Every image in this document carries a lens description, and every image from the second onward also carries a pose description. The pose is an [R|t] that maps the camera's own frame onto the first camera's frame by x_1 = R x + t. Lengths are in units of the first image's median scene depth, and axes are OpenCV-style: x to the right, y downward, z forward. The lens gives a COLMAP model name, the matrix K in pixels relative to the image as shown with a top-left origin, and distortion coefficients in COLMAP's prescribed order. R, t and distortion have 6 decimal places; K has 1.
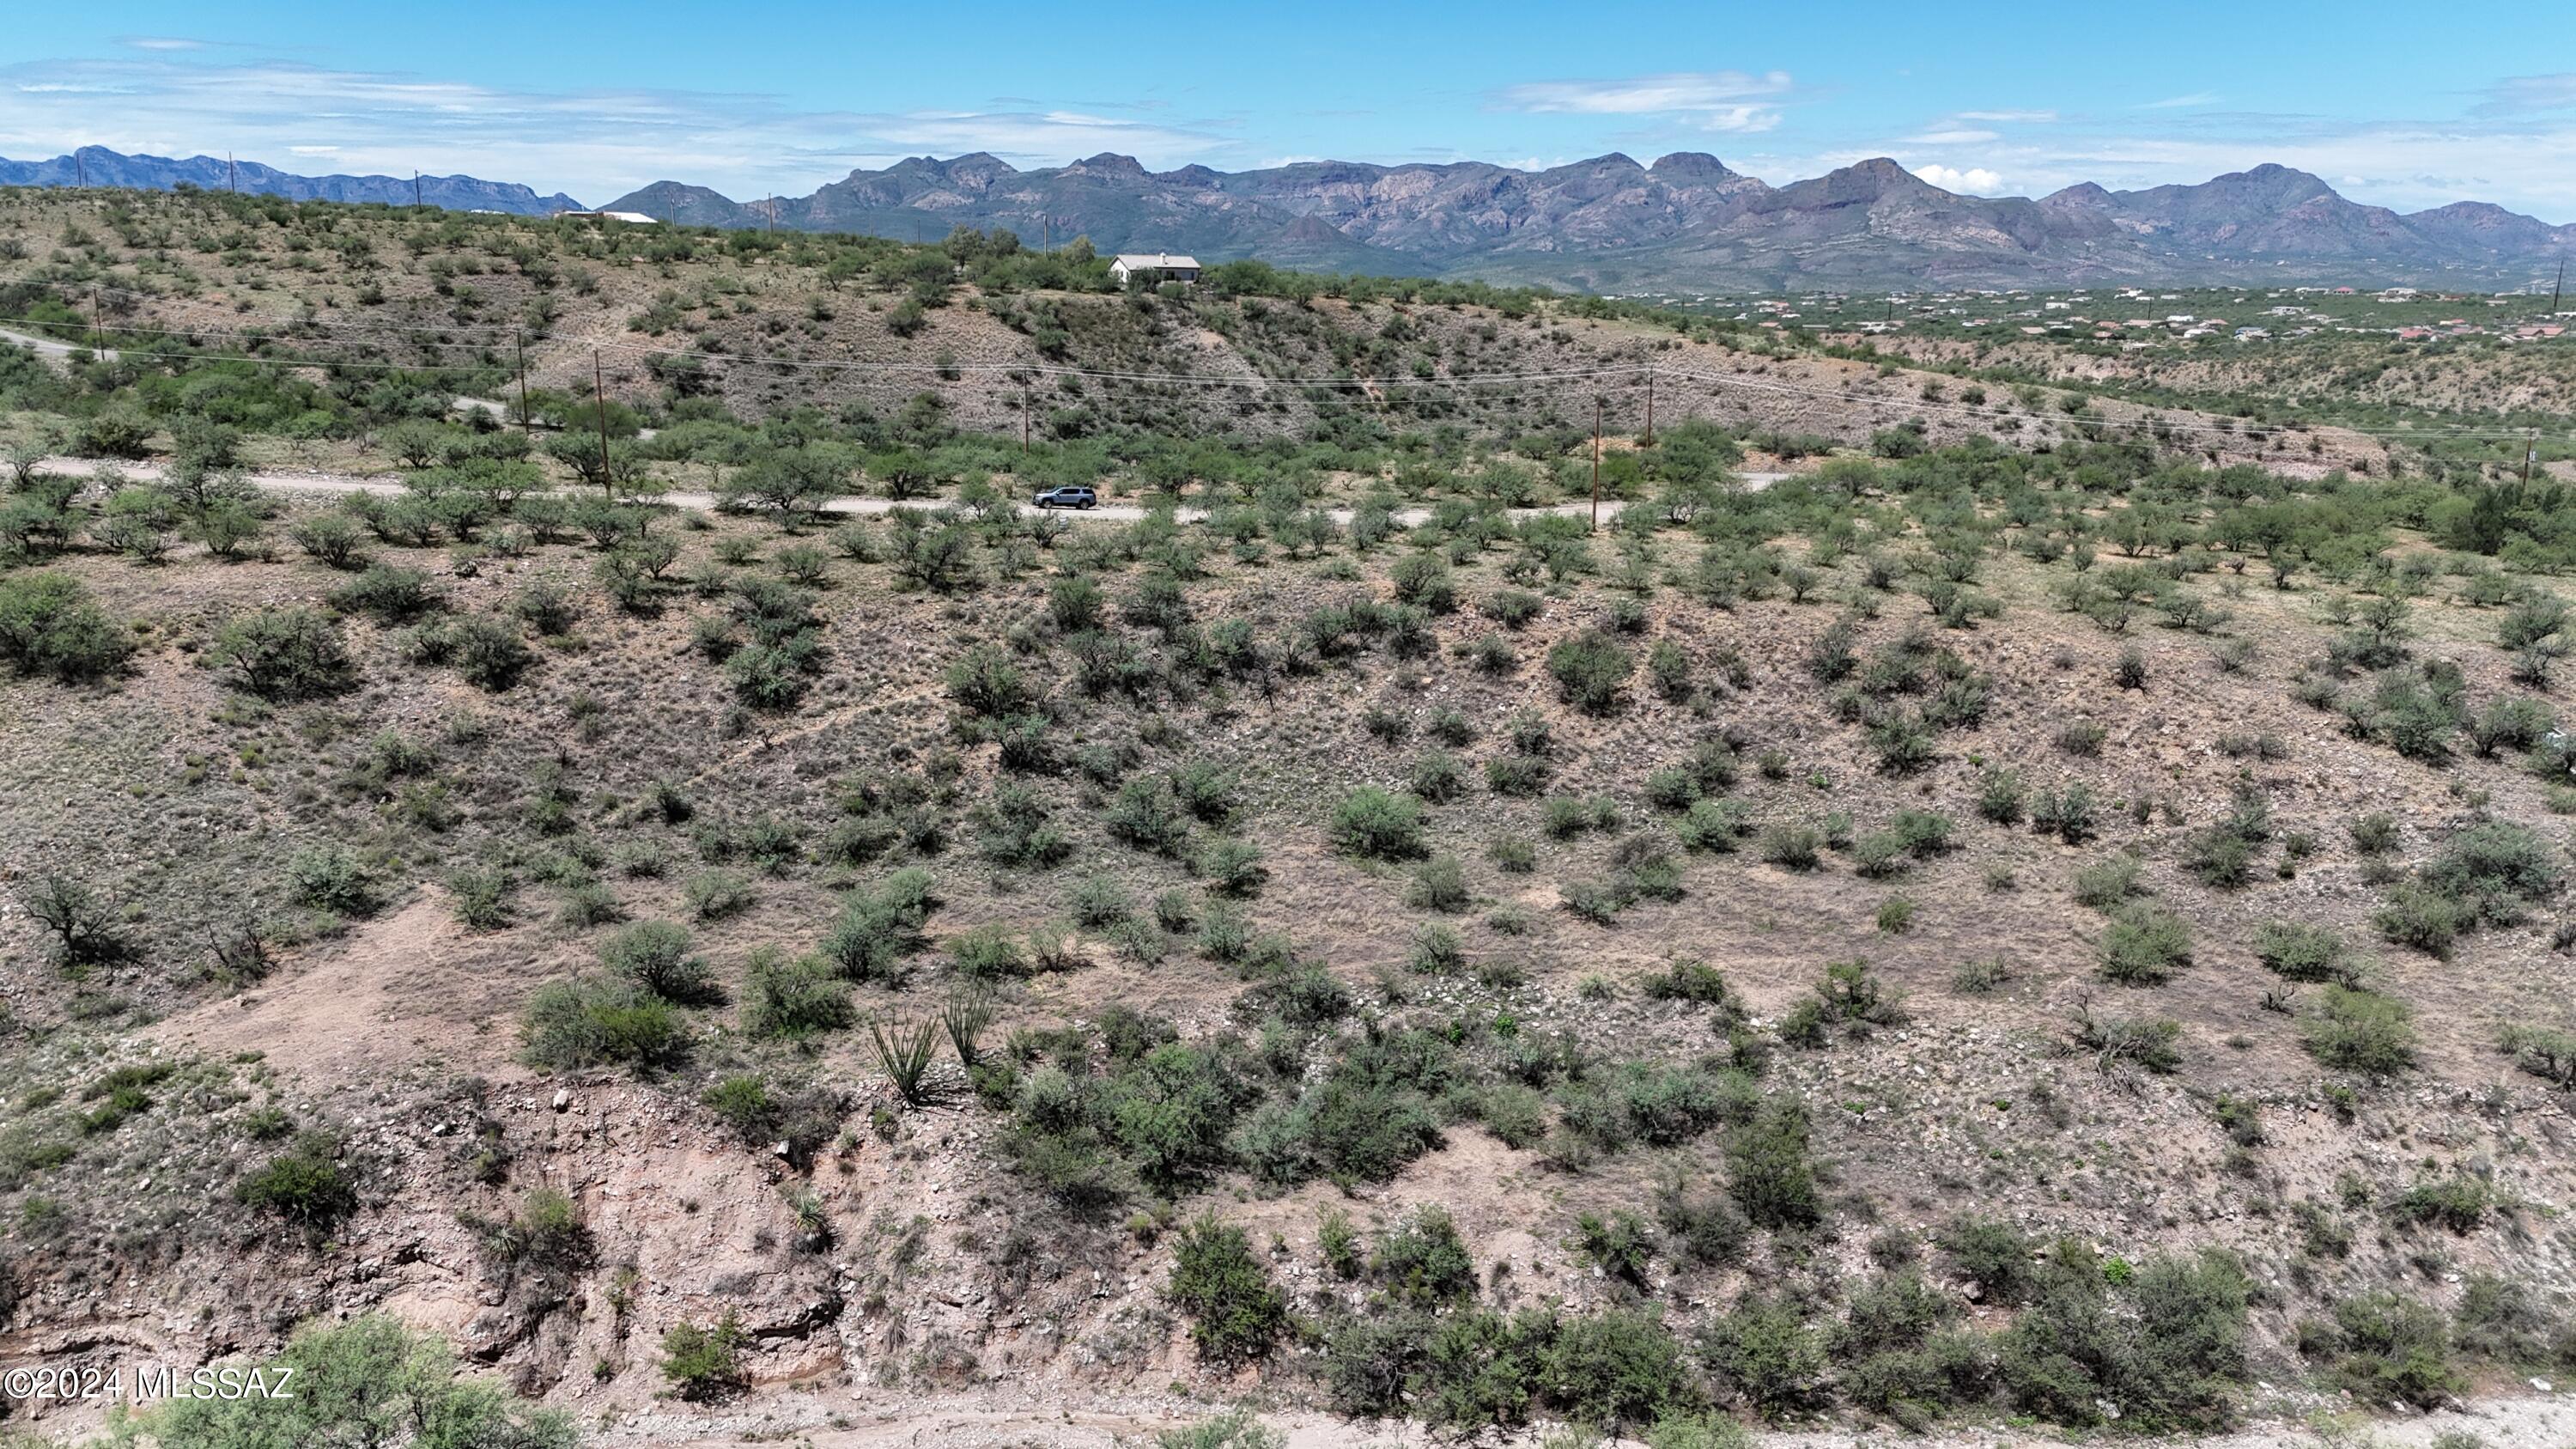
lens RADIAL K [[1879.3, 0, 1284.5], [0, 1879.3, 733.4], [0, 0, 1]] dist [0.081262, -0.076683]
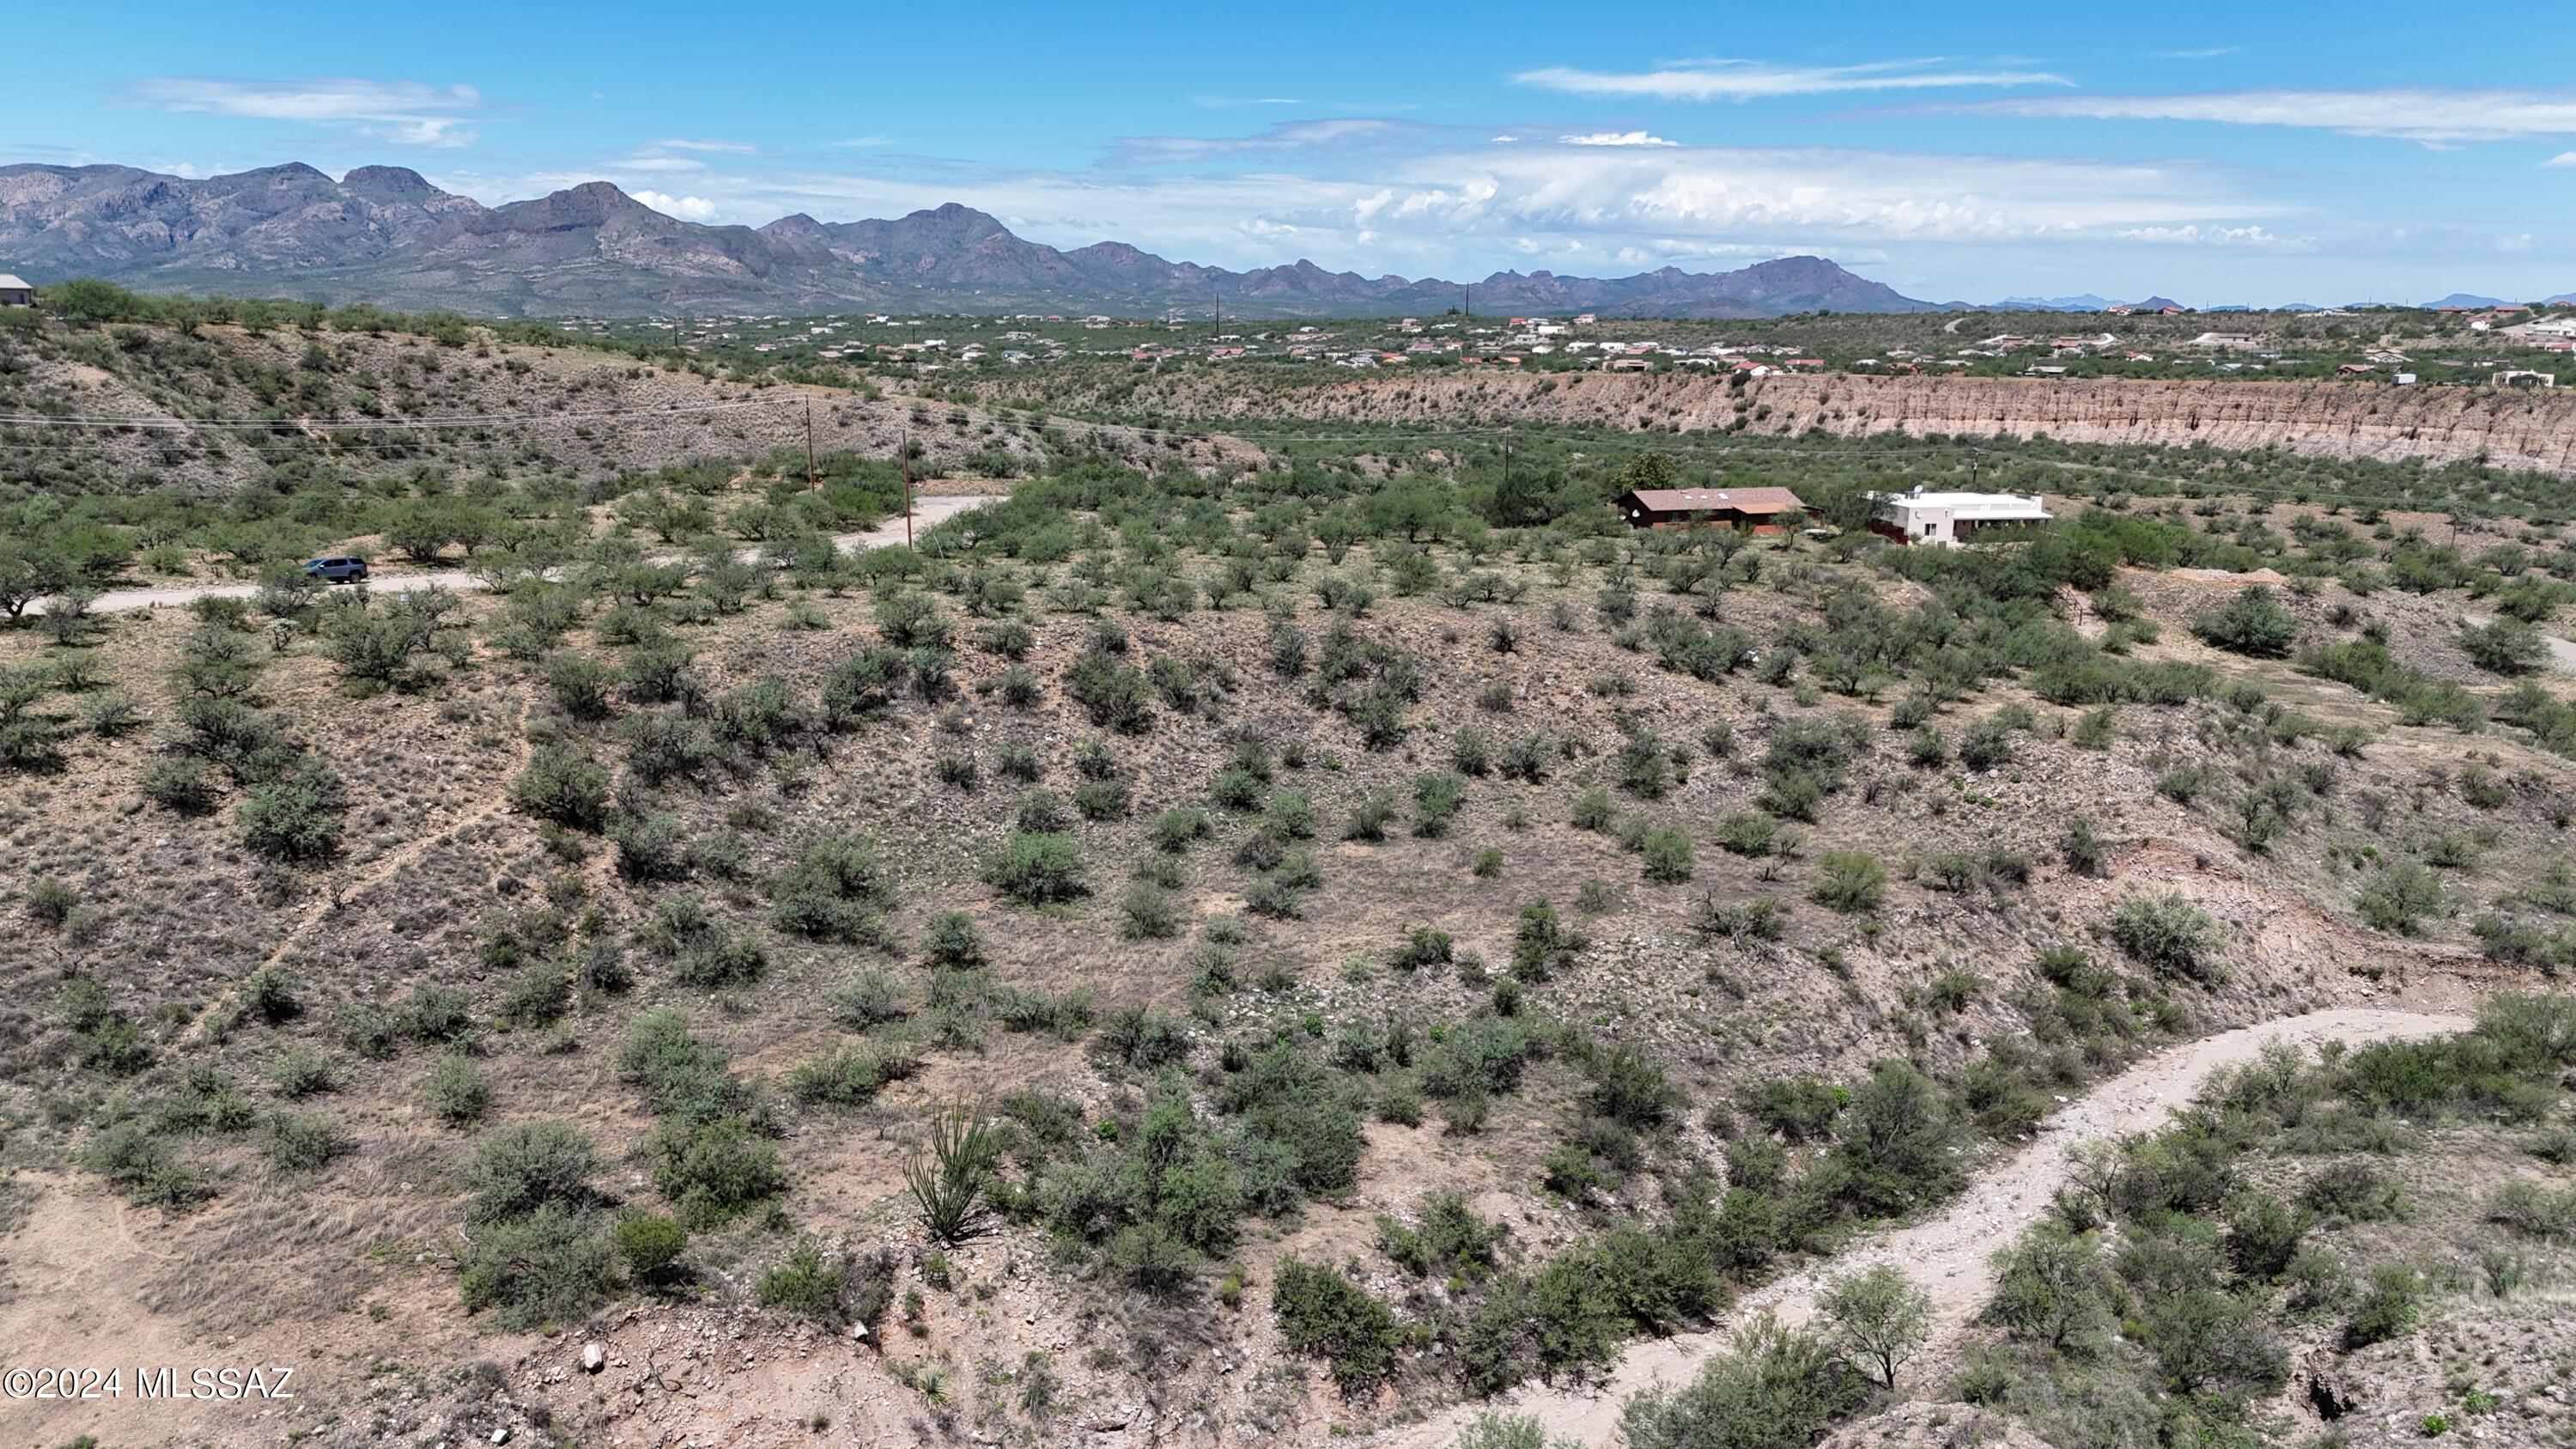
lens RADIAL K [[1879.3, 0, 1284.3], [0, 1879.3, 739.5], [0, 0, 1]] dist [0.081262, -0.076683]
pose [[0.810461, -0.135618, 0.569878, -0.381761], [0.140980, 0.989395, 0.034958, -0.032782], [-0.568576, 0.052010, 0.820985, 0.116777]]
